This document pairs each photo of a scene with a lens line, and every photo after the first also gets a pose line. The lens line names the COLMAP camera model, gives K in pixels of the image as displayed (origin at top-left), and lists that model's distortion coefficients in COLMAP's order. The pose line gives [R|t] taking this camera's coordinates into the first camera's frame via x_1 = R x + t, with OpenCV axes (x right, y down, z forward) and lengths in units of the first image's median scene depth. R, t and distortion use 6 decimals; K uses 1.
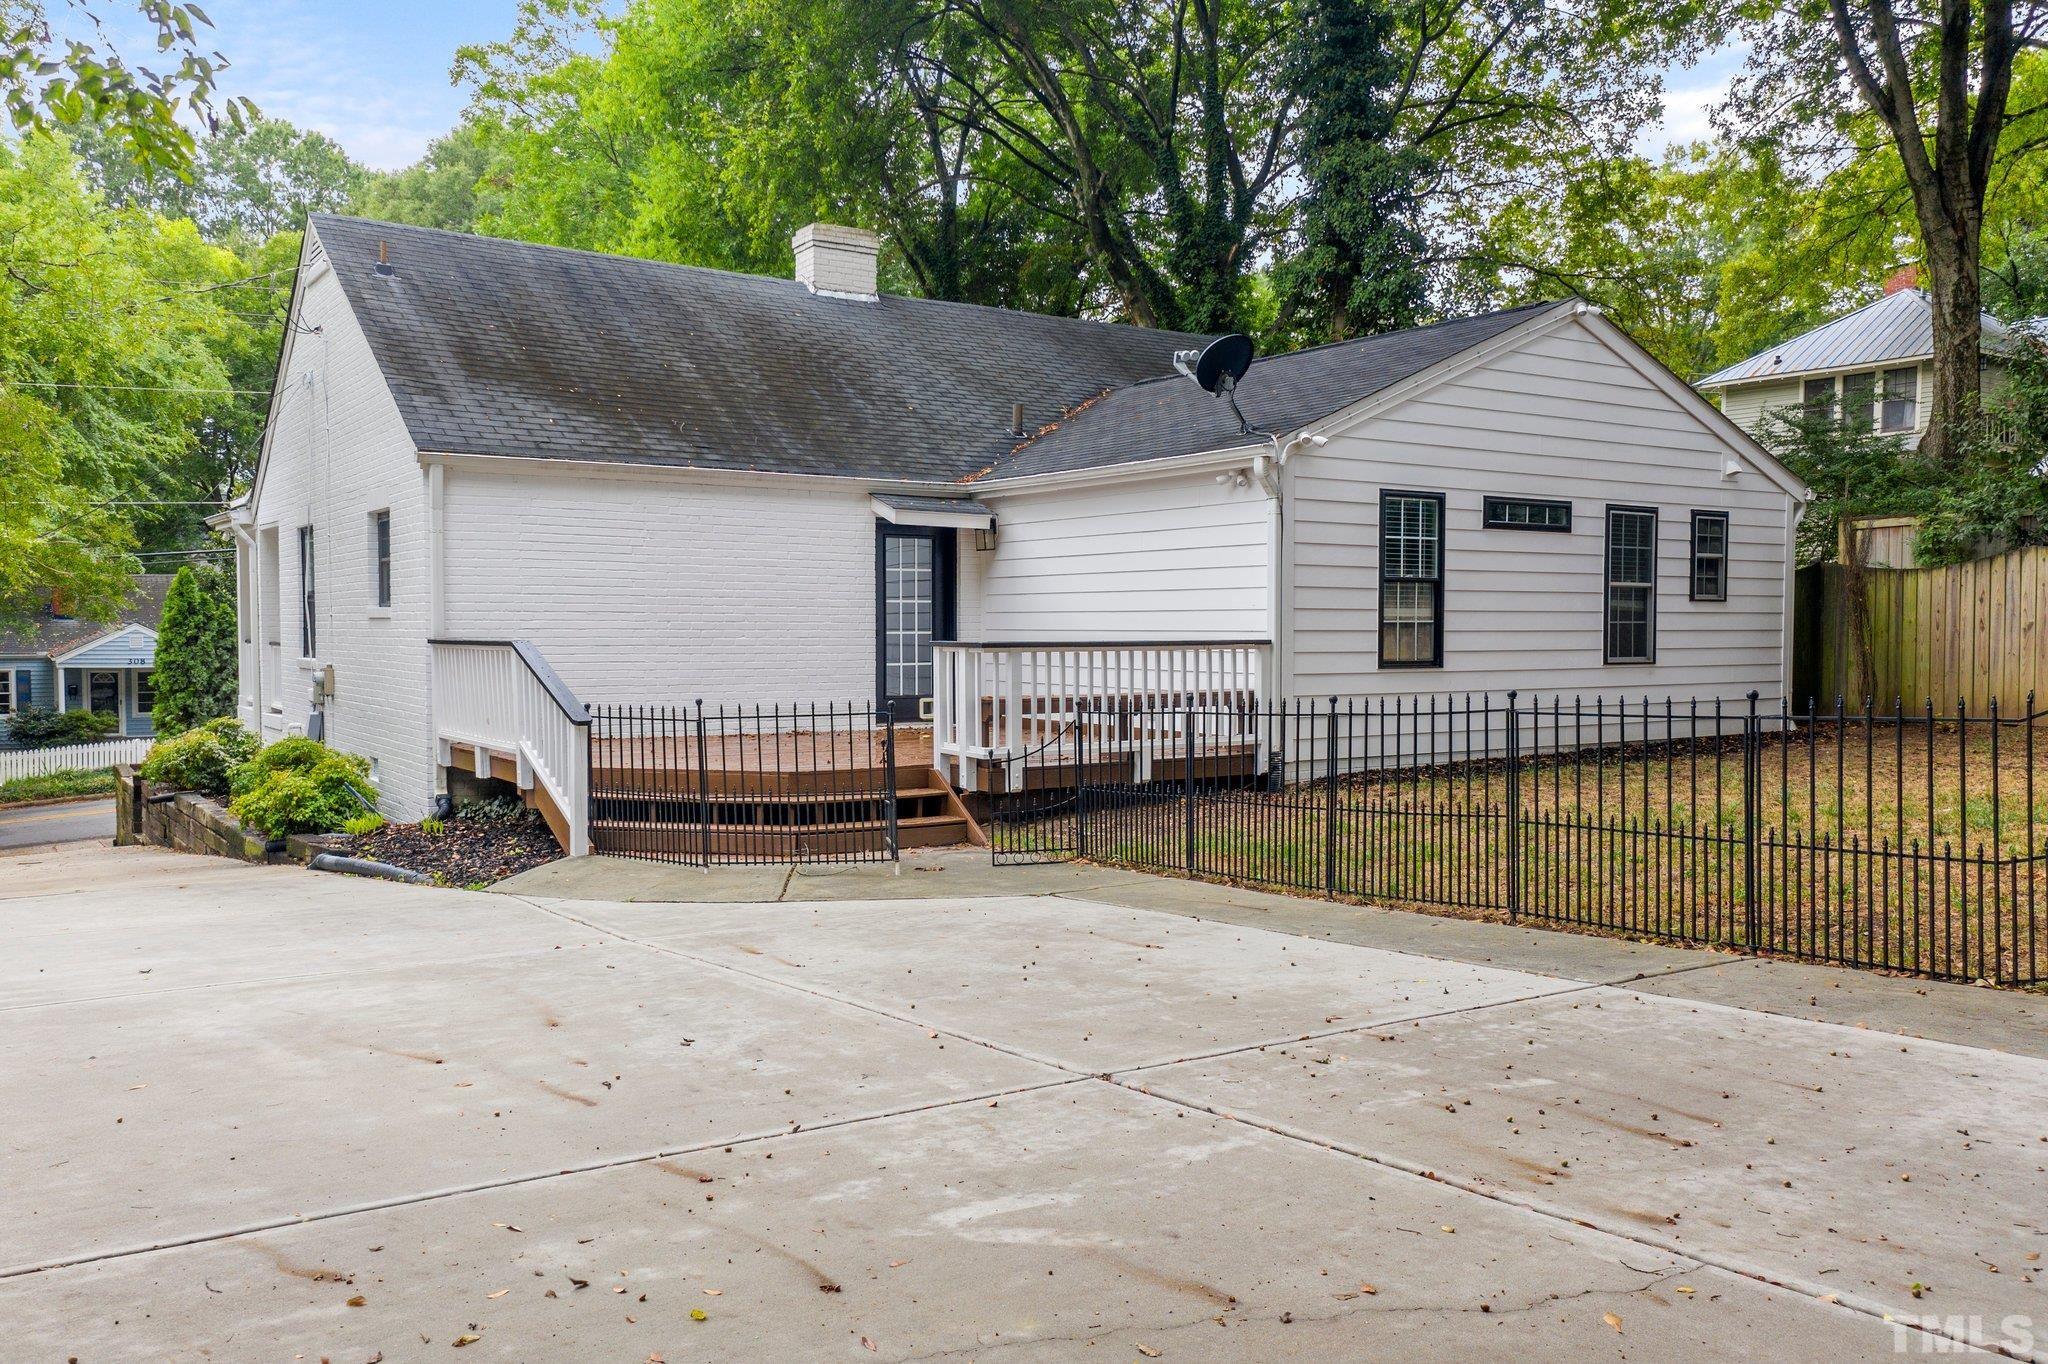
lens RADIAL K [[1647.6, 0, 1024.0], [0, 1647.6, 682.0], [0, 0, 1]] dist [-0.003329, 0.001839]
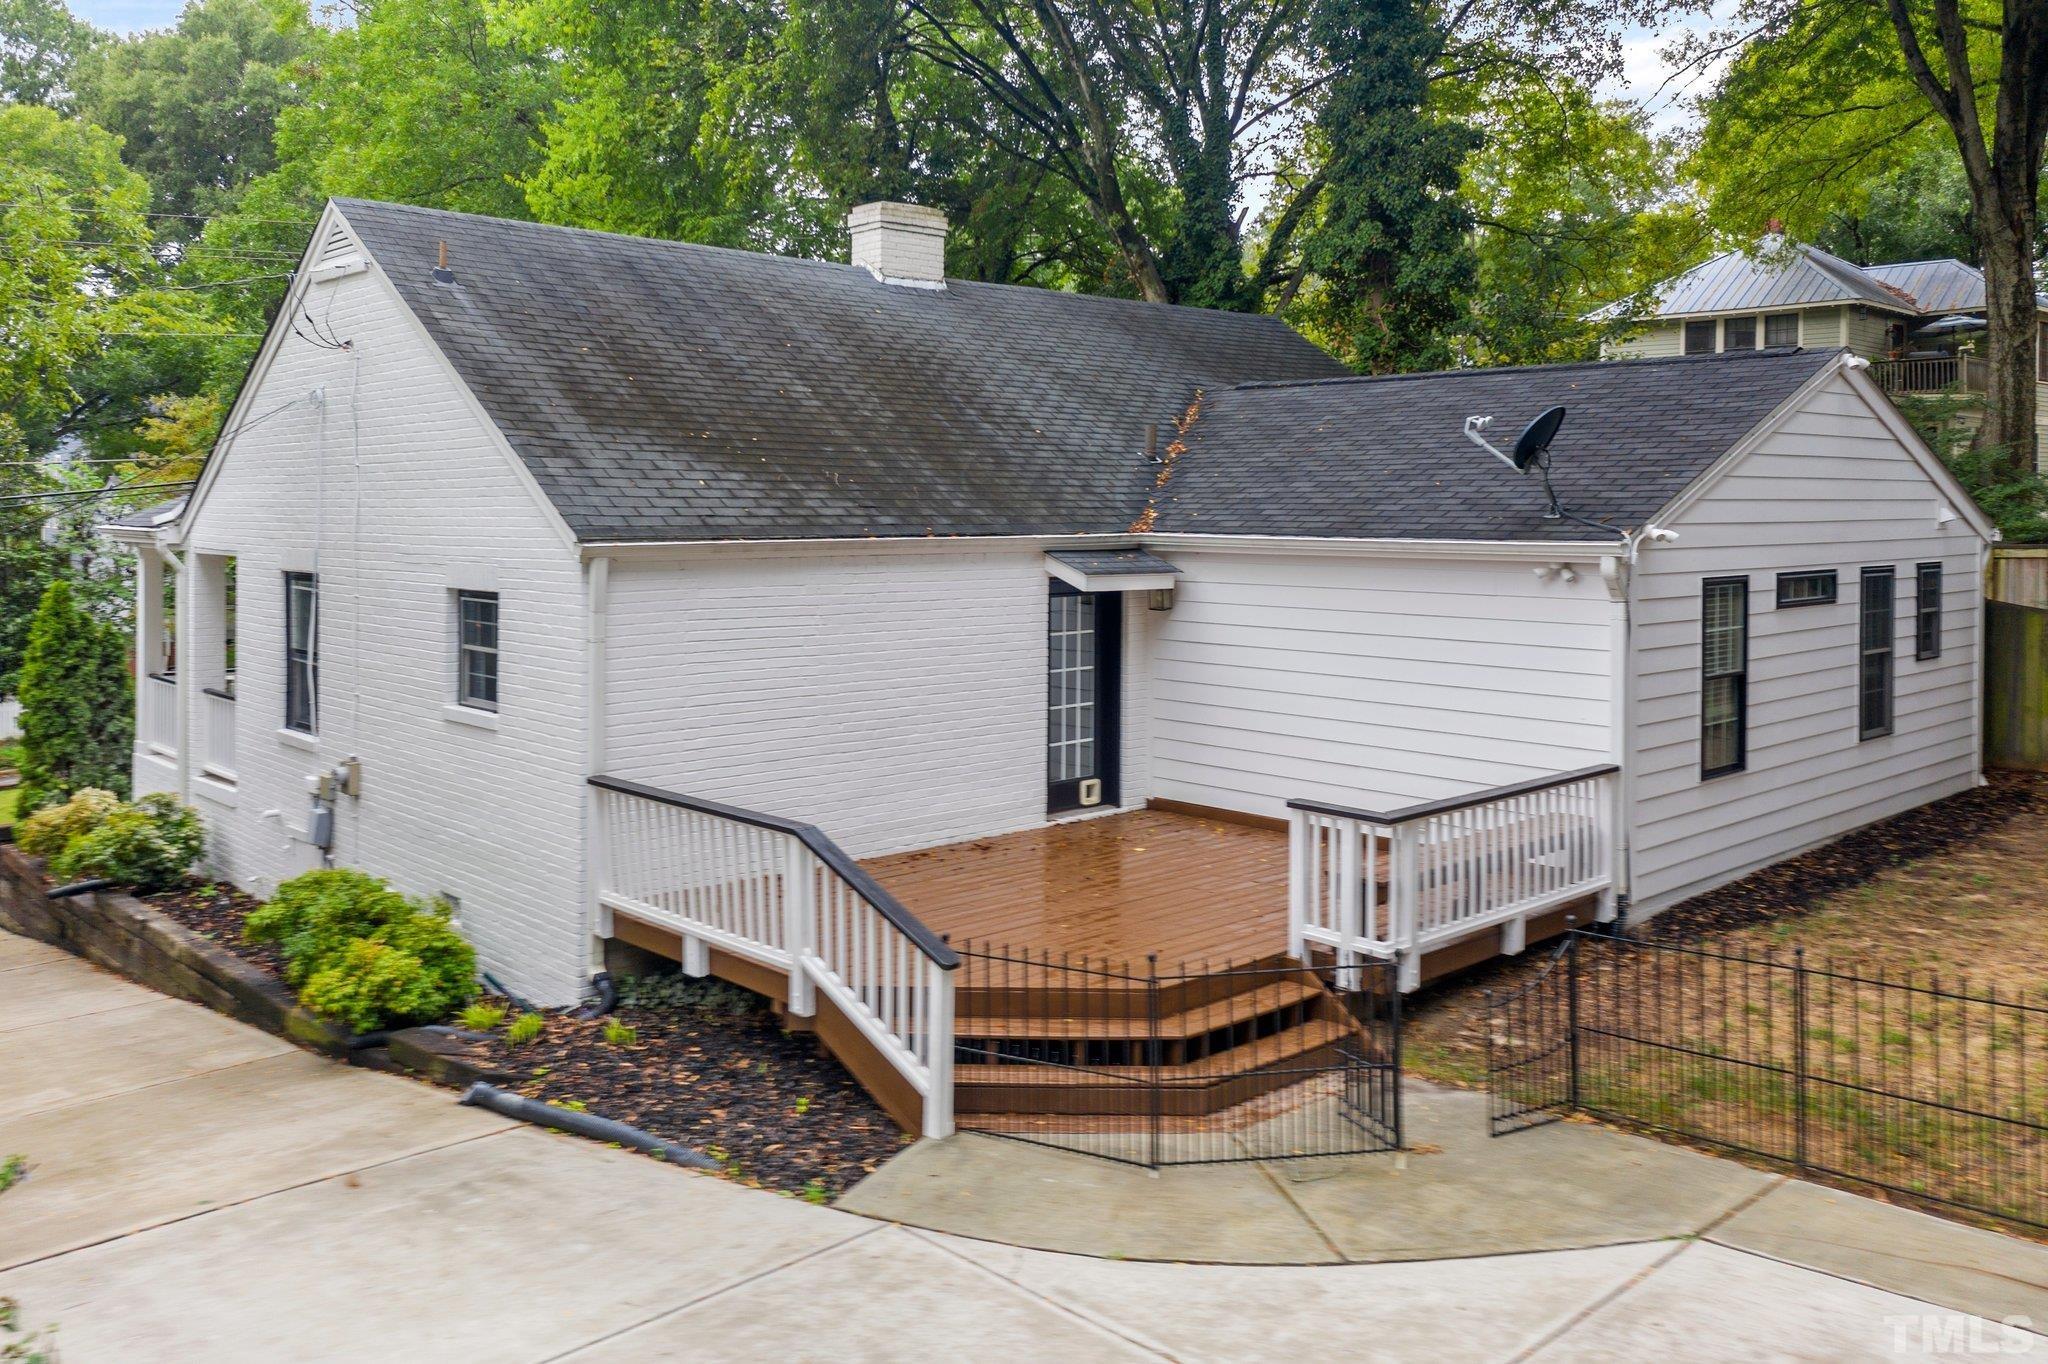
lens RADIAL K [[1675.5, 0, 1023.7], [0, 1675.5, 488.0], [0, 0, 1]] dist [-0.002905, -0.005521]
pose [[0.987254, -0.000842, 0.159149, -0.250532], [0.007378, 0.999153, -0.040482, -0.116037], [-0.158980, 0.041140, 0.986424, 0.150126]]
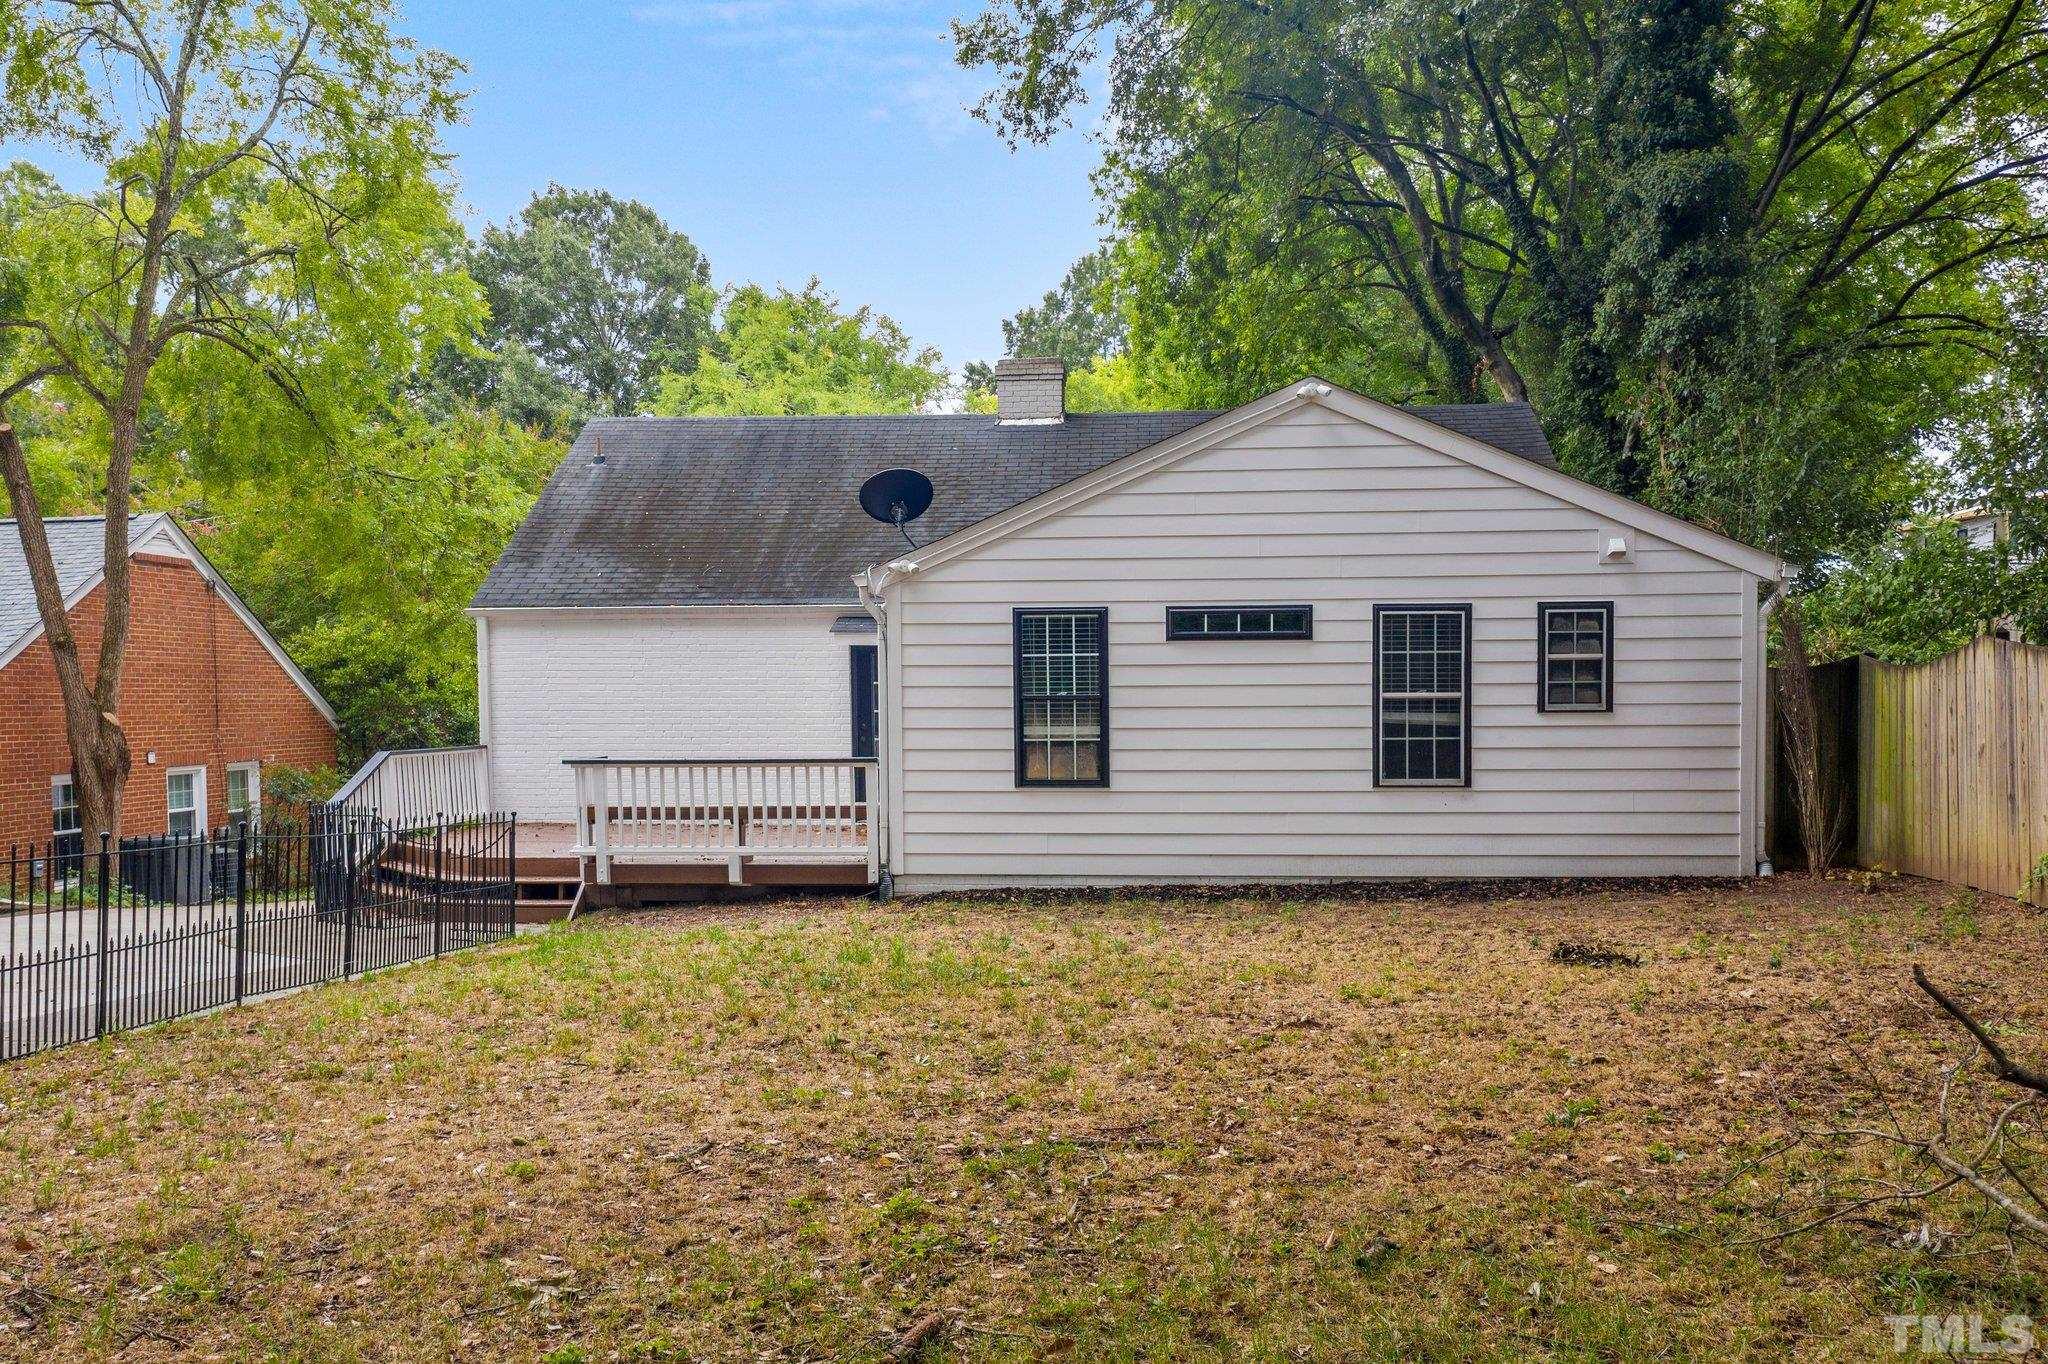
lens RADIAL K [[1593.5, 0, 1023.6], [0, 1593.5, 754.8], [0, 0, 1]] dist [0.007028, 0.001601]
pose [[0.783470, 0.018139, -0.621164, 0.724026], [-0.014205, 0.999835, 0.011280, -0.034335], [0.621267, -0.000014, 0.783599, 0.214251]]
